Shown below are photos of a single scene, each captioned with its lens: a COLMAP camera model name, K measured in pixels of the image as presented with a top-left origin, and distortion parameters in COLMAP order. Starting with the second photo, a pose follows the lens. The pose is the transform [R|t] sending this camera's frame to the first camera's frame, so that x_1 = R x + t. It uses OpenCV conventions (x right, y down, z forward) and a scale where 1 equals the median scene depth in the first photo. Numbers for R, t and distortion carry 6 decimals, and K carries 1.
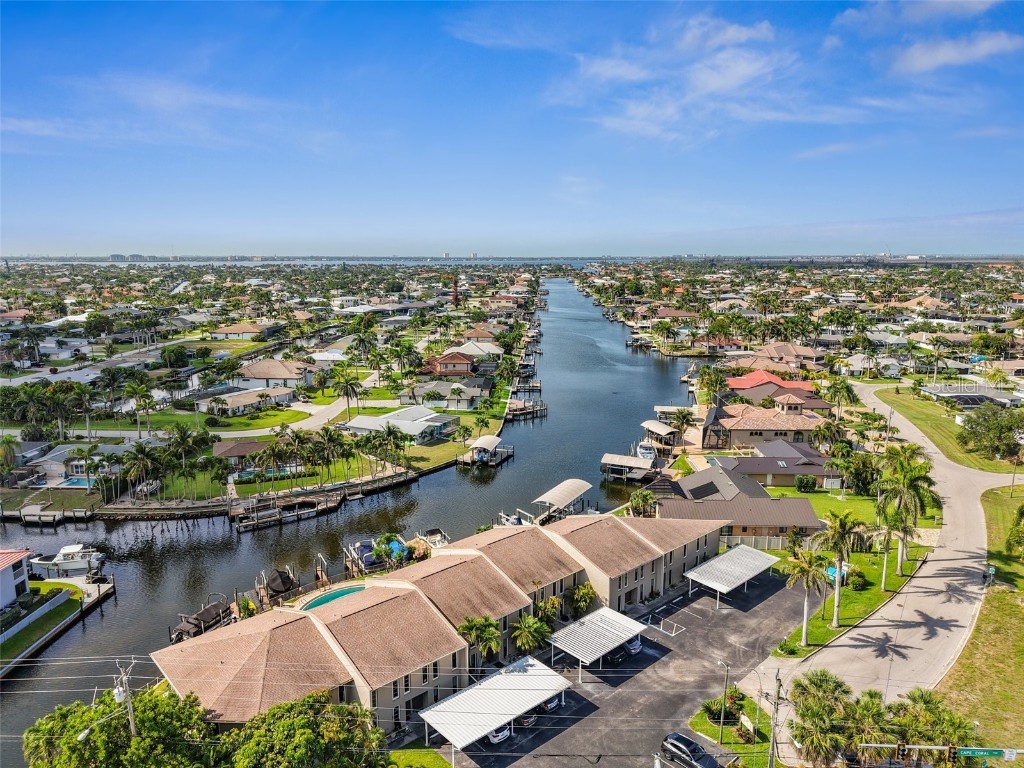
lens RADIAL K [[685.3, 0, 511.3], [0, 685.3, 370.2], [0, 0, 1]] dist [0.048356, -0.069964]
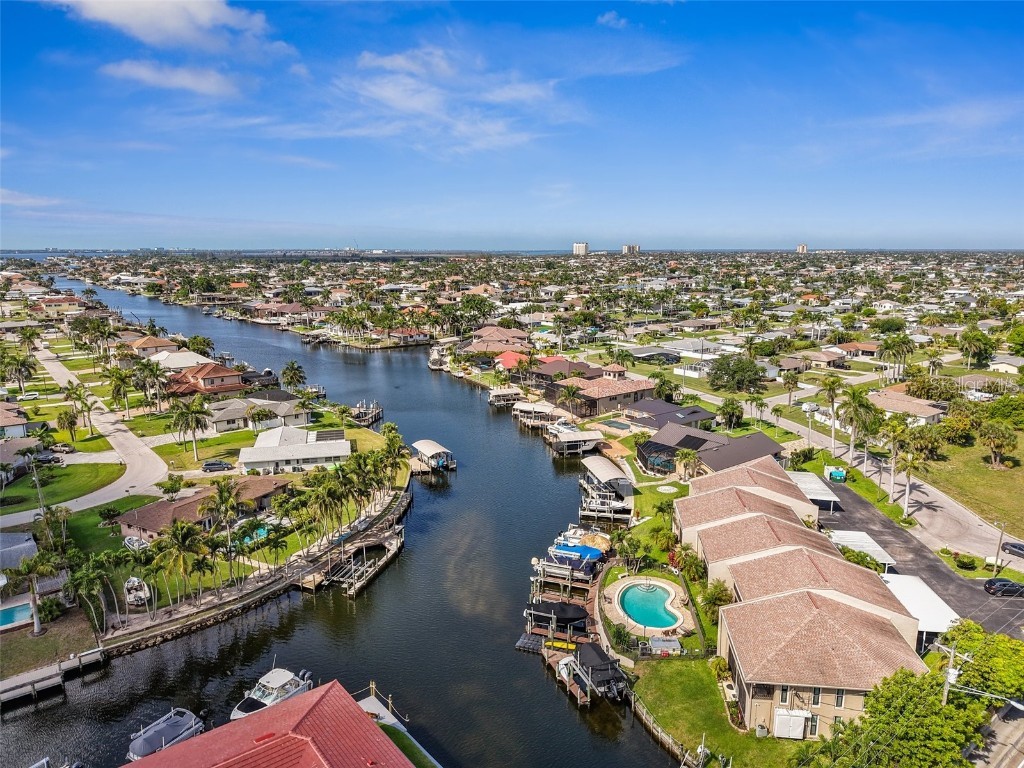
lens RADIAL K [[685.3, 0, 511.3], [0, 685.3, 370.2], [0, 0, 1]] dist [0.048356, -0.069964]
pose [[0.756741, -0.109125, 0.644543, -0.939182], [0.103902, 0.993513, 0.046220, -0.053174], [-0.645405, 0.031993, 0.763170, 0.356602]]
